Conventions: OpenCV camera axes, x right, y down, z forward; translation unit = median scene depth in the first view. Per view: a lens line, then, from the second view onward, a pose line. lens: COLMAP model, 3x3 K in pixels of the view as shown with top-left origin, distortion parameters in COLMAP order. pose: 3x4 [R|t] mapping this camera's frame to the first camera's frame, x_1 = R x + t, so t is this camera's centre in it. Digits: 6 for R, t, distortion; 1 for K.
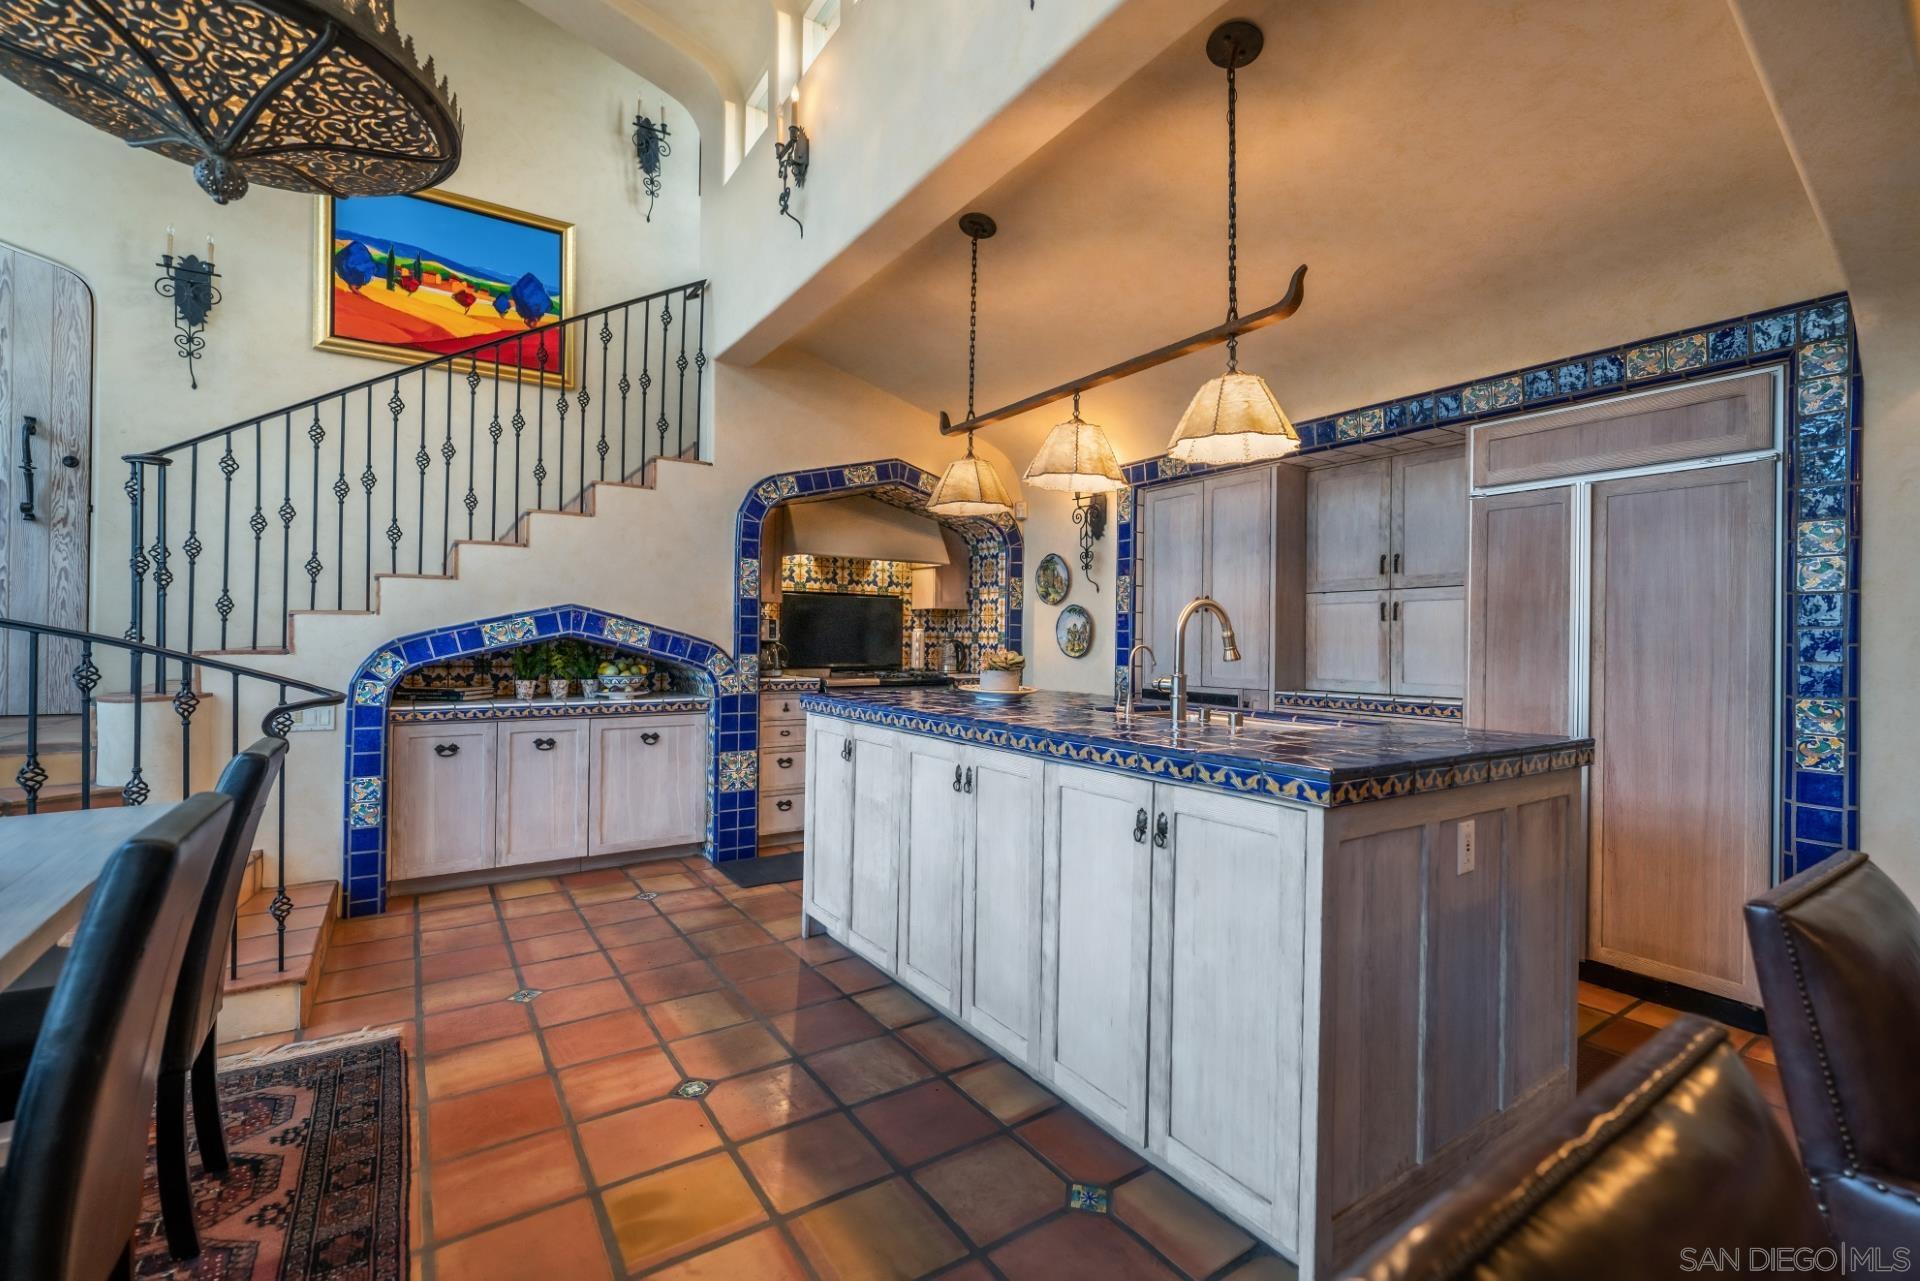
lens RADIAL K [[813.3, 0, 960.0], [0, 813.3, 640.5], [0, 0, 1]] dist [0.002462, -0.000589]
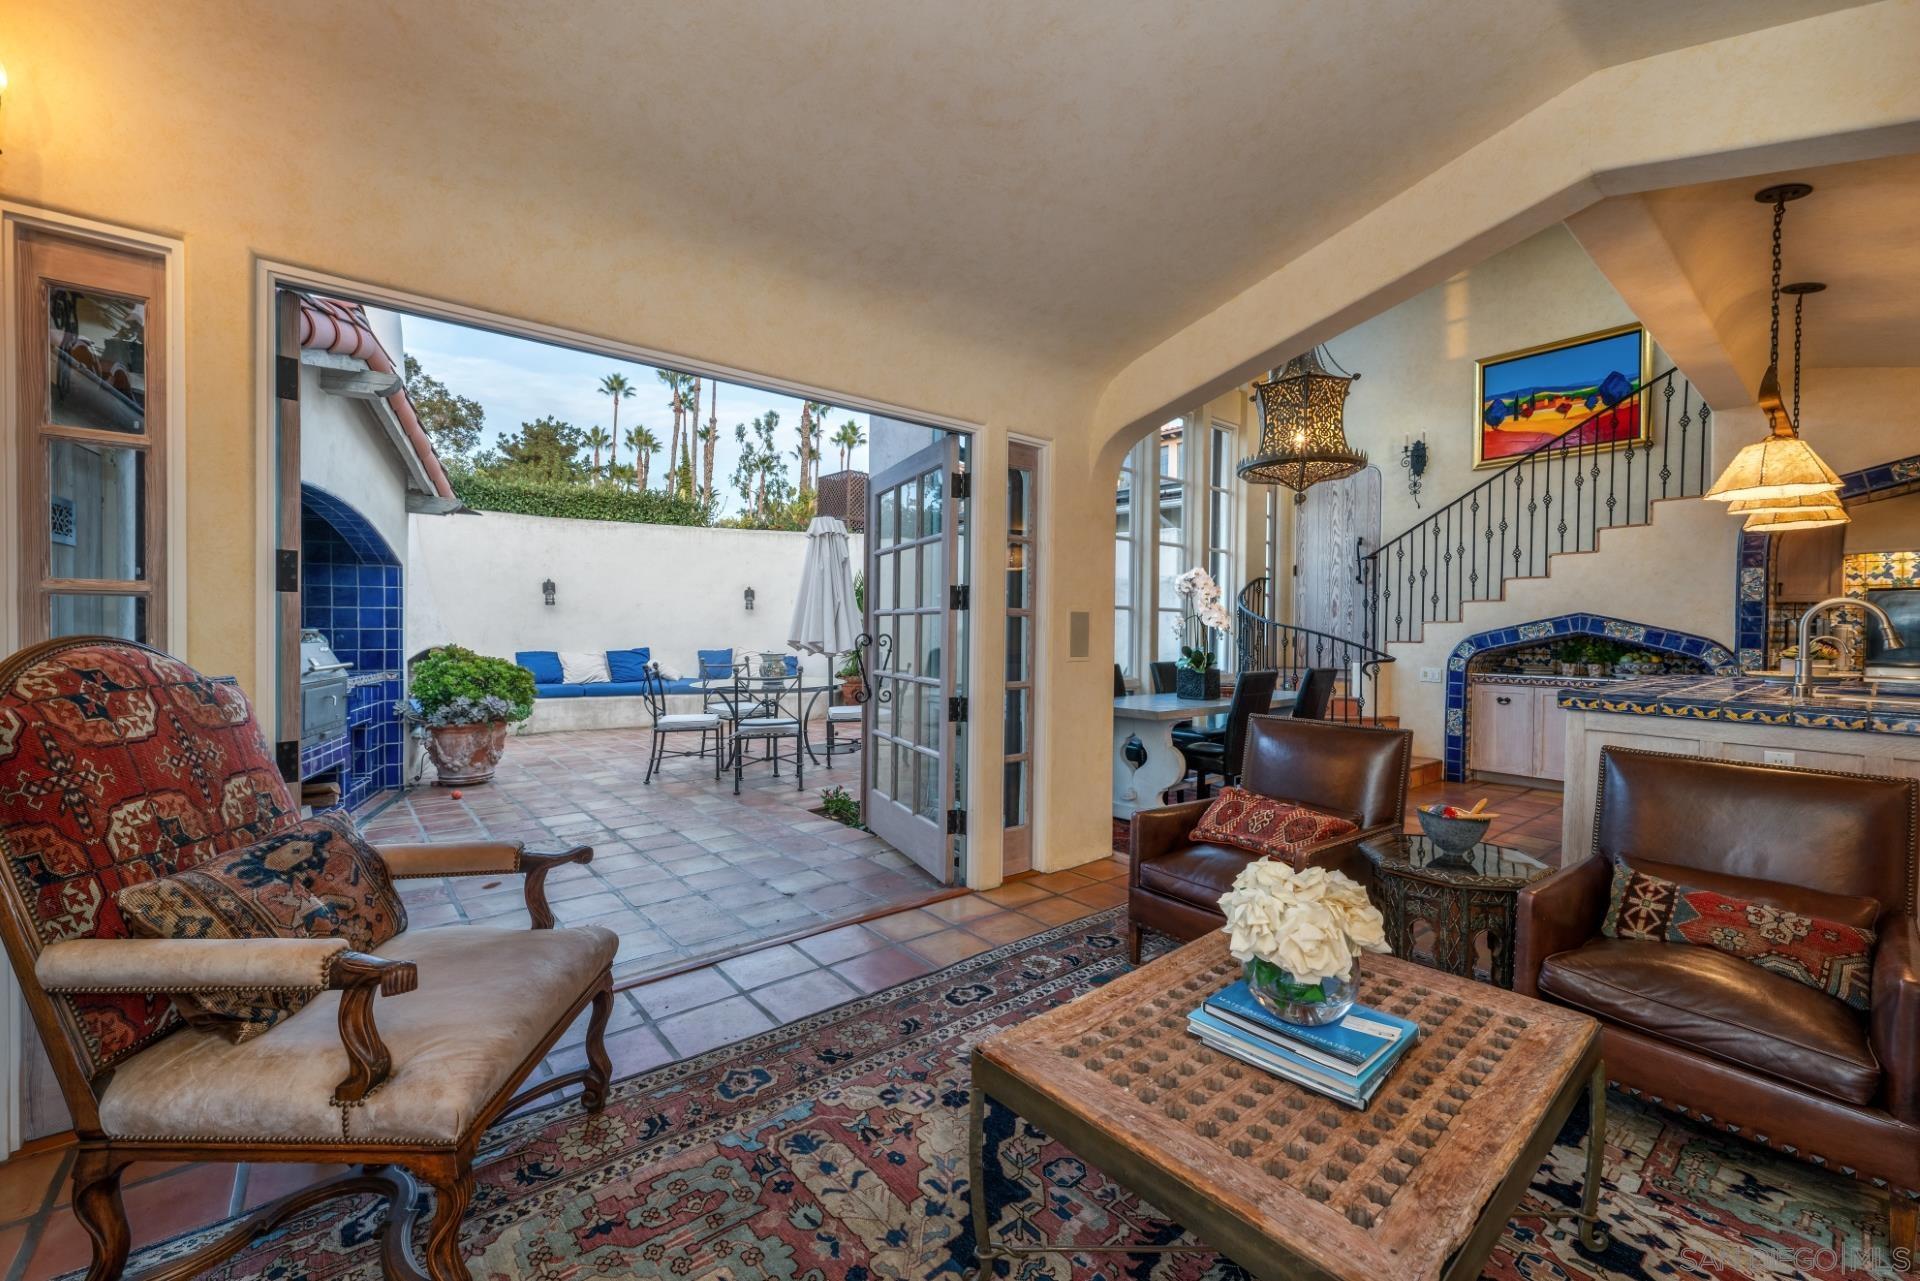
lens RADIAL K [[768.3, 0, 960.0], [0, 768.3, 640.5], [0, 0, 1]] dist [-0.002154, -0.000106]
pose [[0.091187, 0.002586, -0.995830, 0.808393], [-0.008071, 0.999966, 0.001857, 0.013228], [0.995801, 0.007868, 0.091205, -0.263441]]
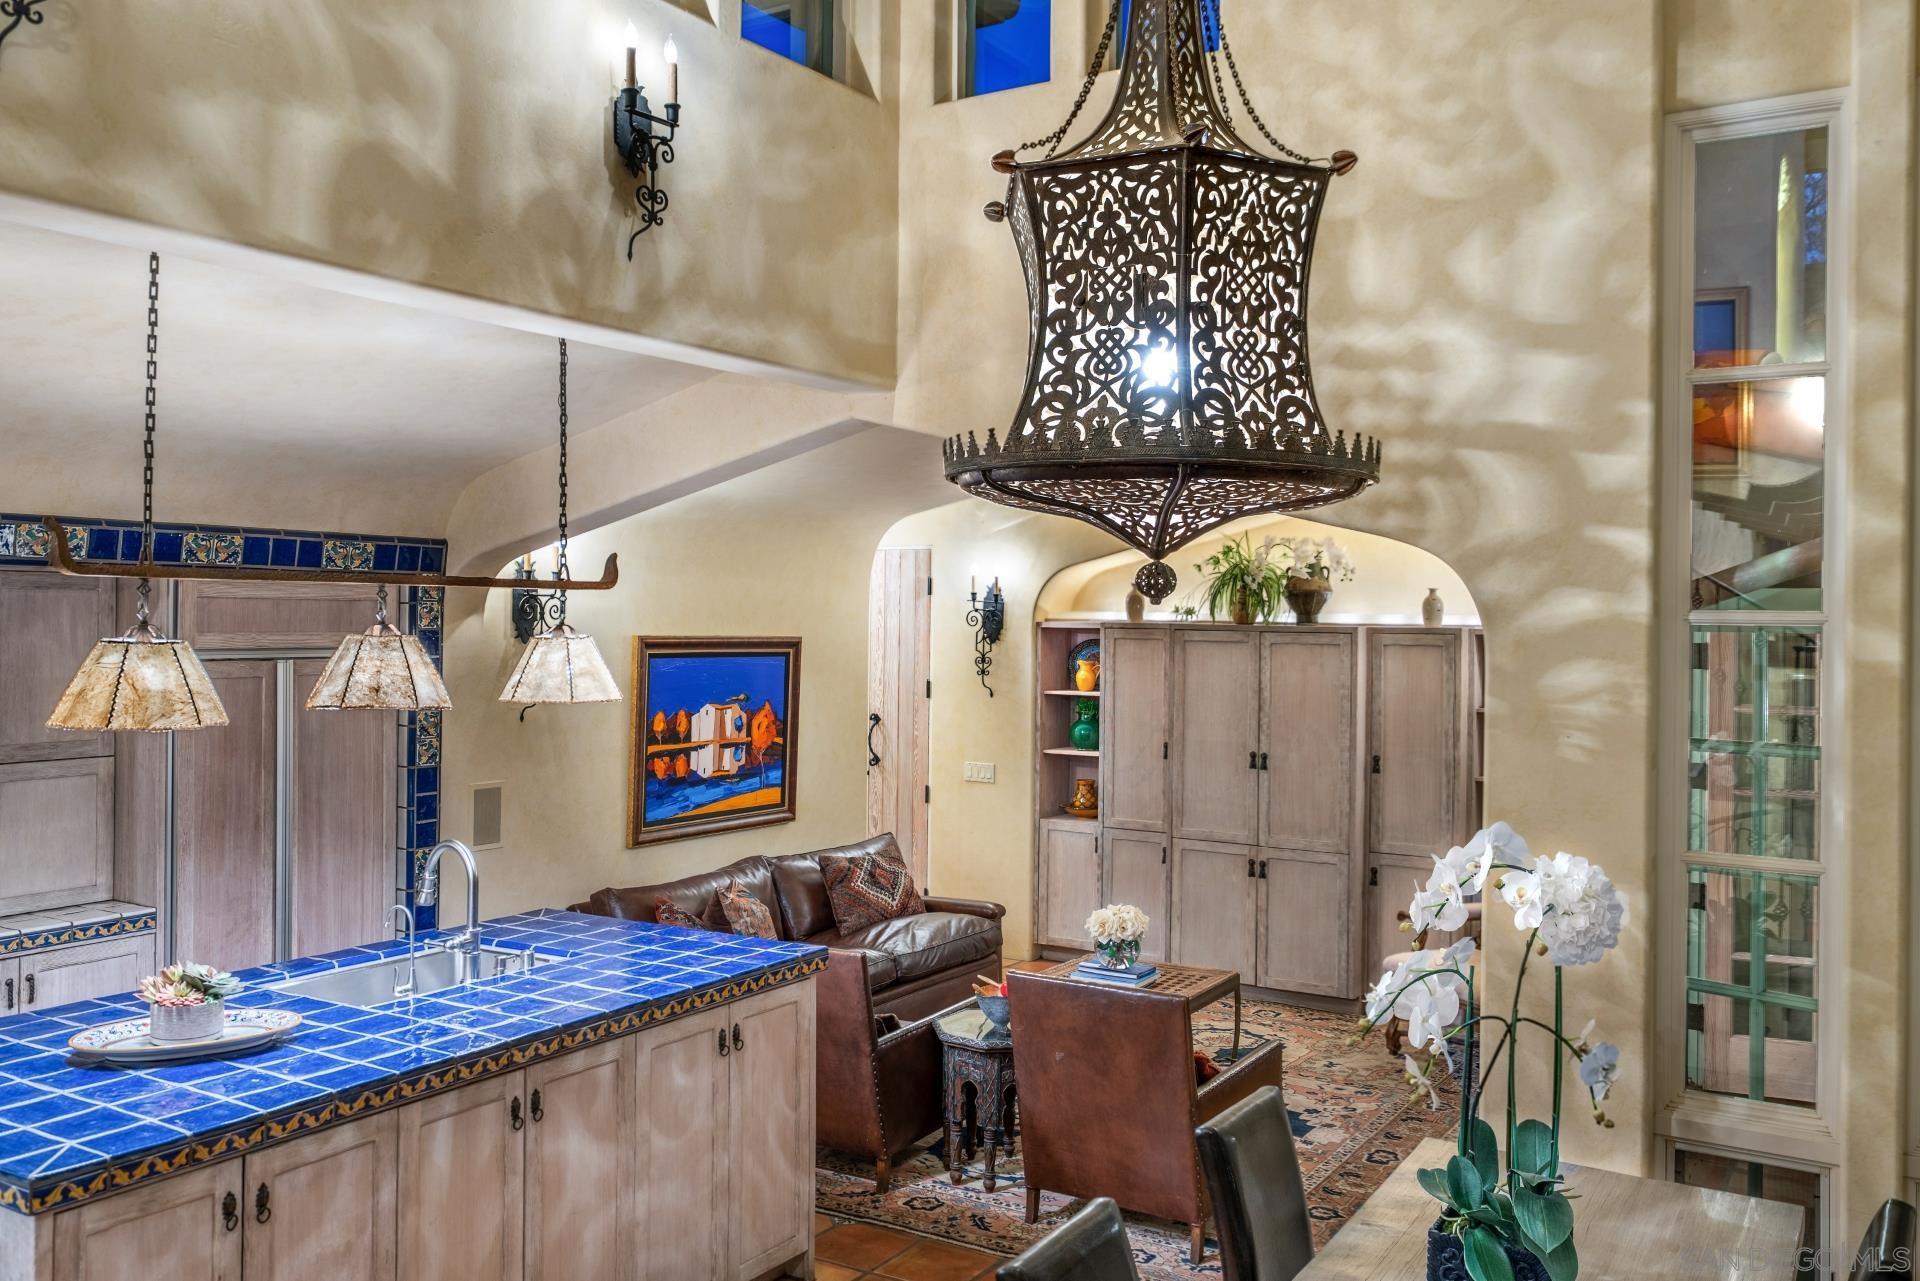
lens RADIAL K [[1629.5, 0, 960.0], [0, 1629.5, 640.5], [0, 0, 1]] dist [0.002211, 0.001940]
pose [[-0.407466, -0.034911, 0.912553, -0.963286], [-0.019049, 0.999377, 0.029727, -0.206412], [-0.913022, -0.005270, -0.407877, 0.748864]]
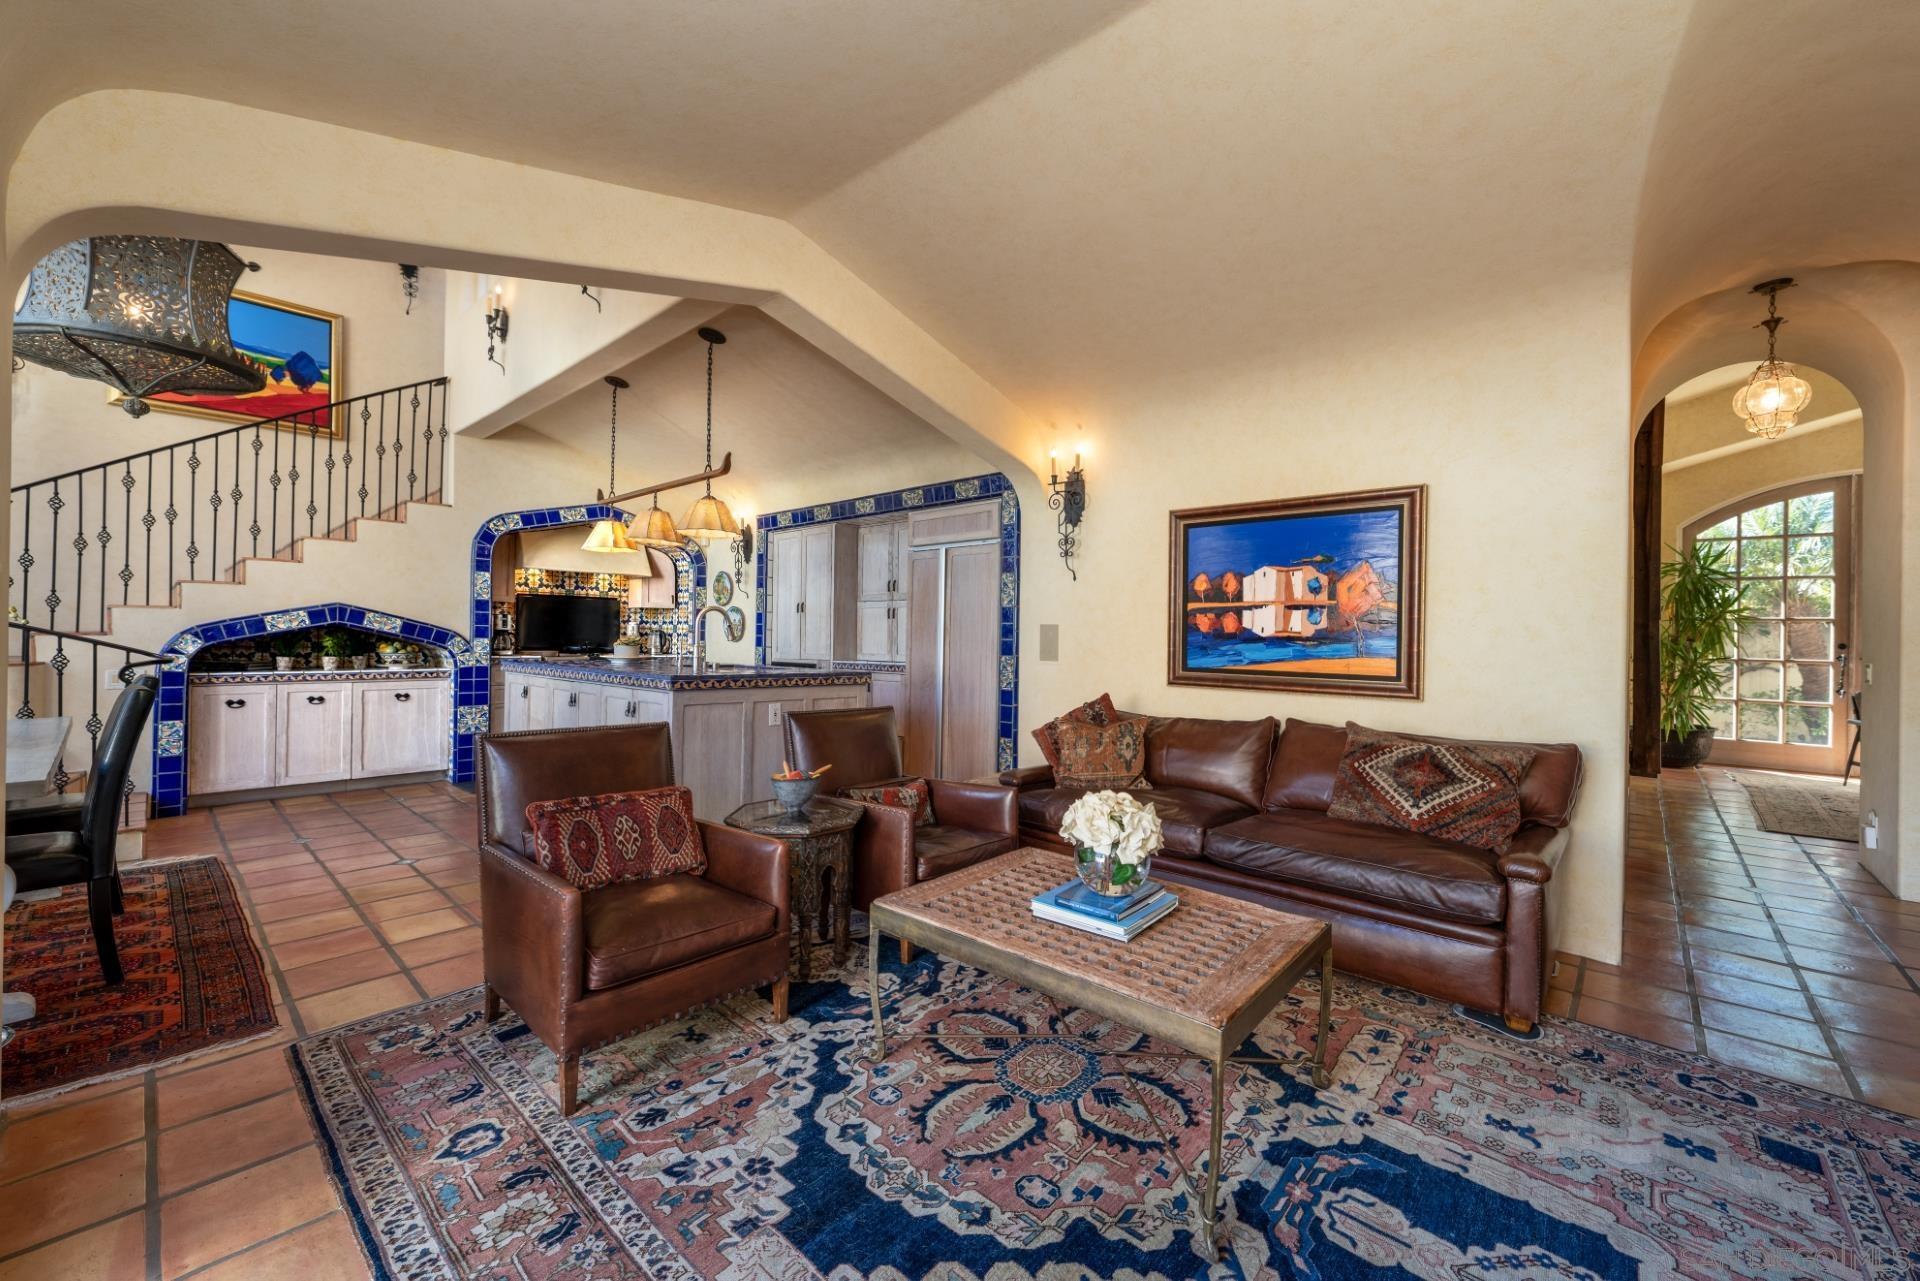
lens RADIAL K [[748.5, 0, 960.0], [0, 748.5, 640.5], [0, 0, 1]] dist [-0.001873, 0.000423]
pose [[0.972097, 0.001551, 0.234572, 0.276571], [-0.003095, 0.999976, 0.006218, 0.010700], [-0.234557, -0.006771, 0.972079, -0.531878]]
